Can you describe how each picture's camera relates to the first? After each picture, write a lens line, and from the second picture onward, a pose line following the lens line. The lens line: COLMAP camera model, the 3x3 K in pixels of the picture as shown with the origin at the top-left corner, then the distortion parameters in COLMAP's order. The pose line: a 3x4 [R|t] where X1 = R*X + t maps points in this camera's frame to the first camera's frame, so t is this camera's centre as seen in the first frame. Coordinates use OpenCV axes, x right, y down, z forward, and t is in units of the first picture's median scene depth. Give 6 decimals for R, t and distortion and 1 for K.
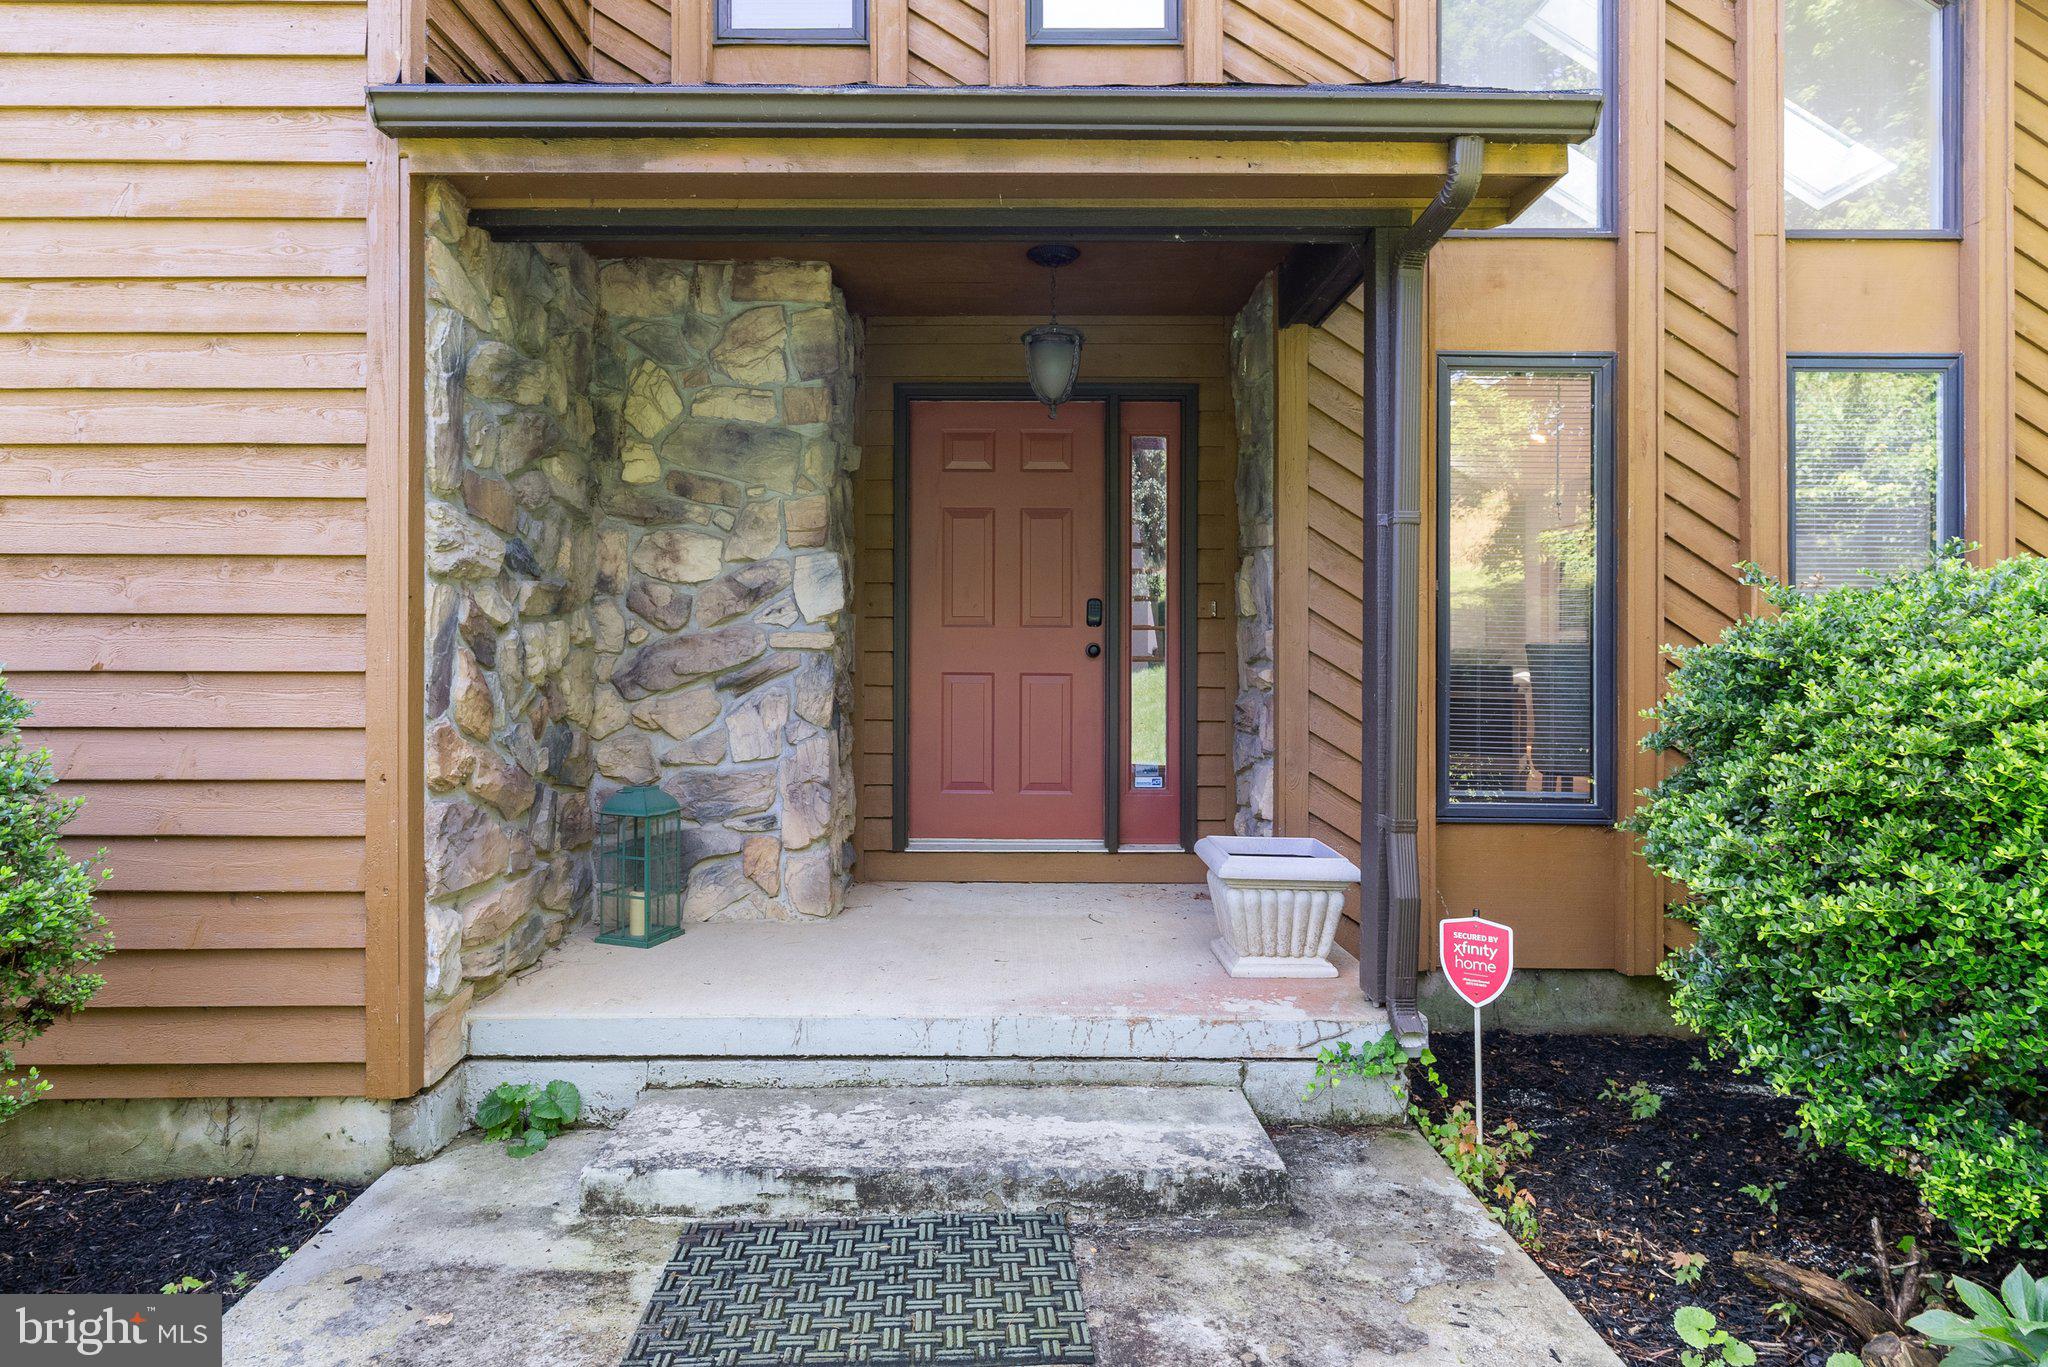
lens RADIAL K [[1201.9, 0, 1023.6], [0, 1201.9, 607.2], [0, 0, 1]] dist [-0.000589, -0.000209]
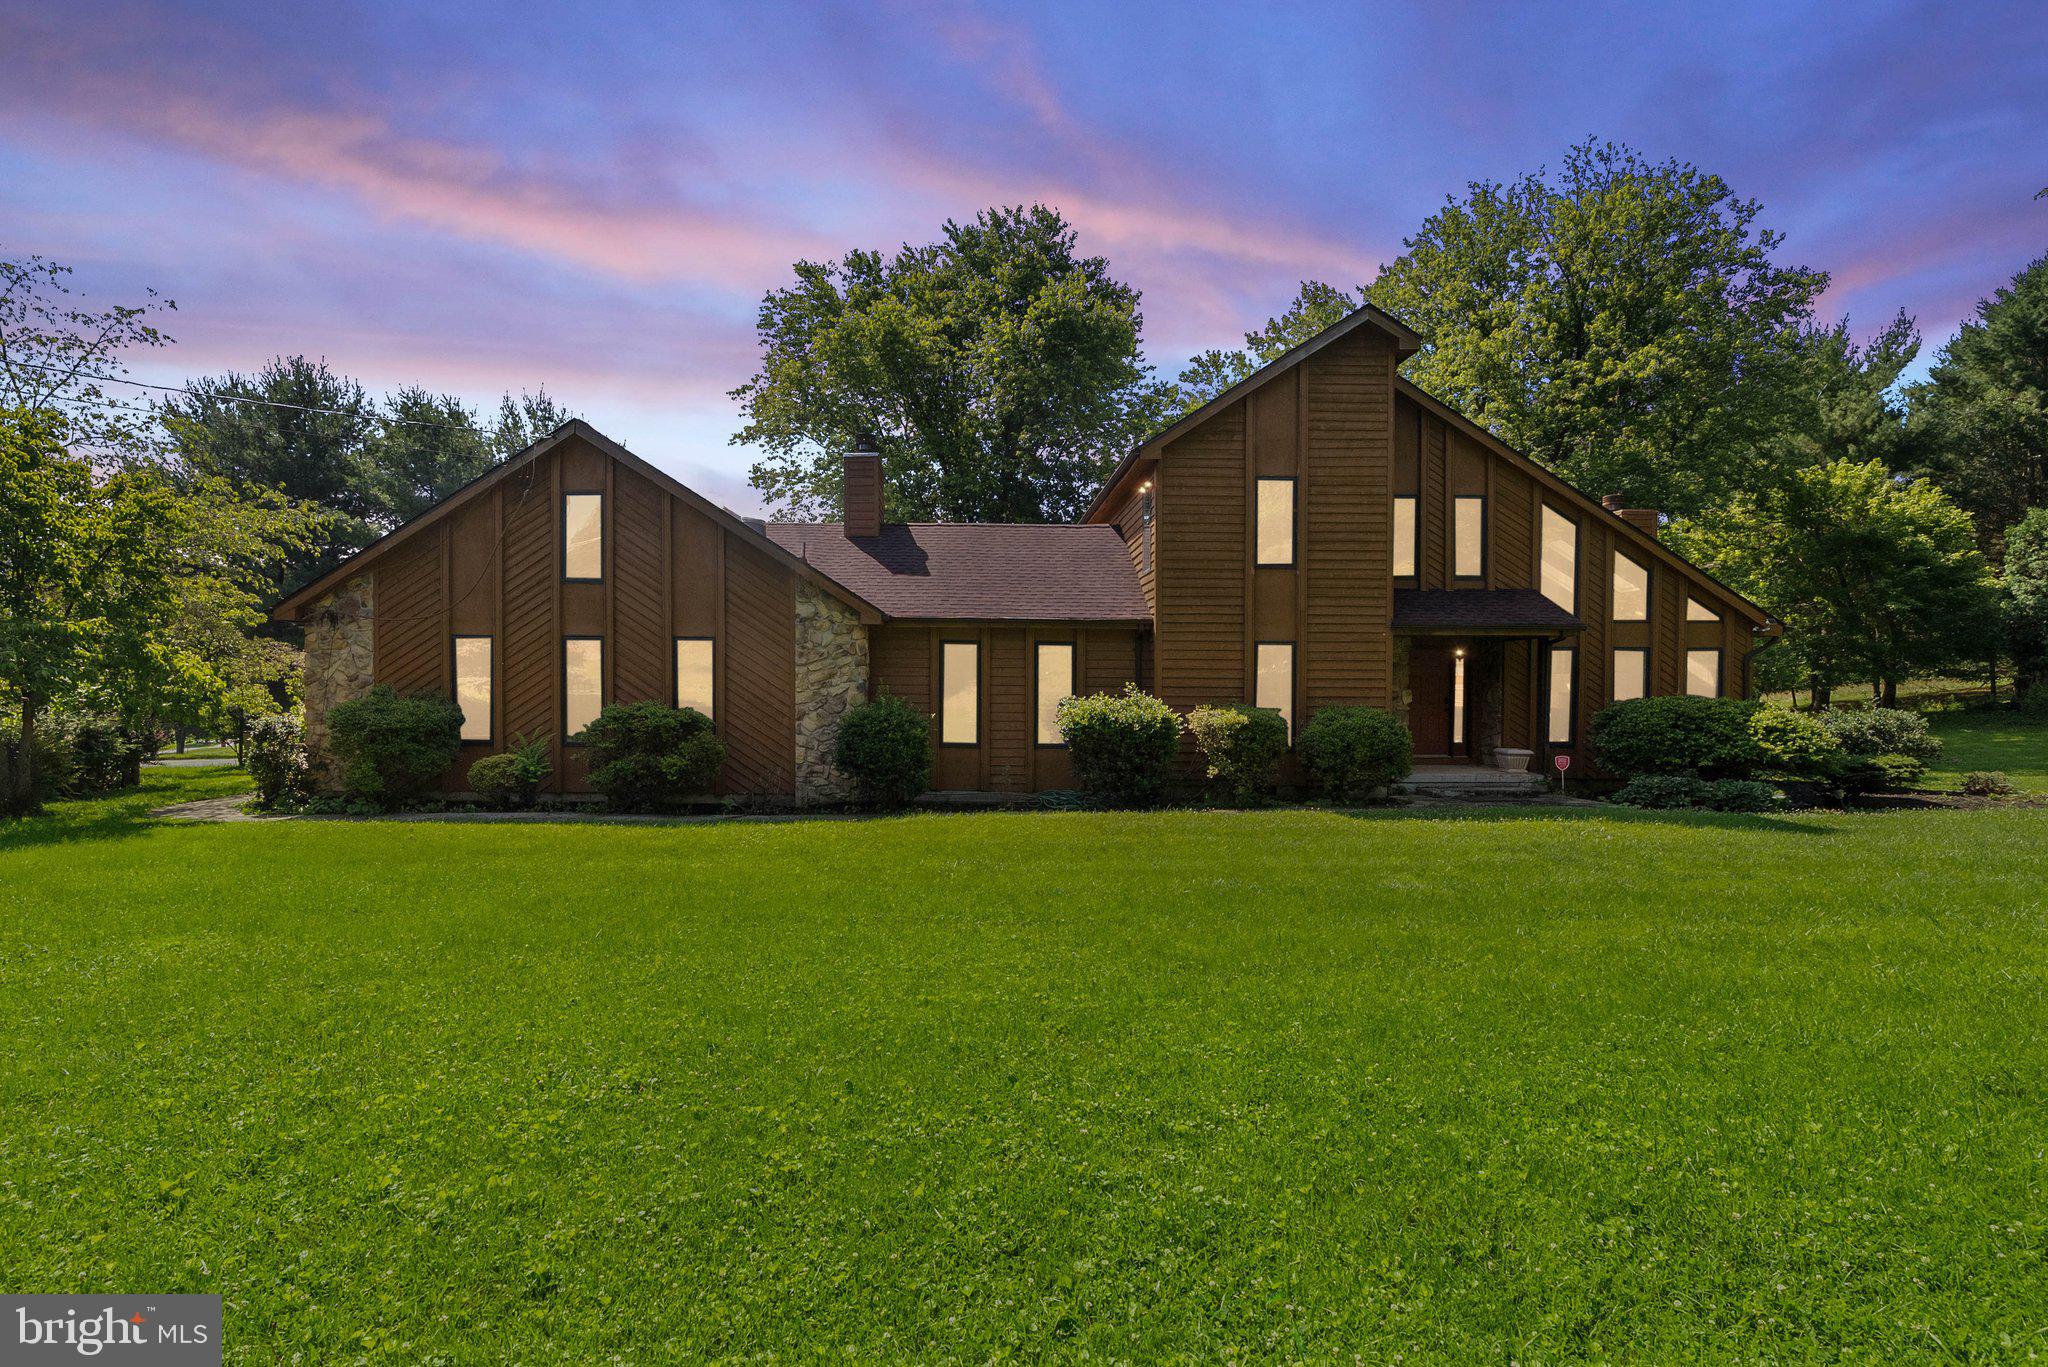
lens RADIAL K [[942.0, 0, 1024.0], [0, 942.0, 683.5], [0, 0, 1]] dist [-0.000304, 0.000093]
pose [[0.999751, -0.000394, 0.022294, -1.787688], [-0.000168, 0.999682, 0.025198, -0.166451], [-0.022297, -0.025196, 0.999434, -2.692580]]
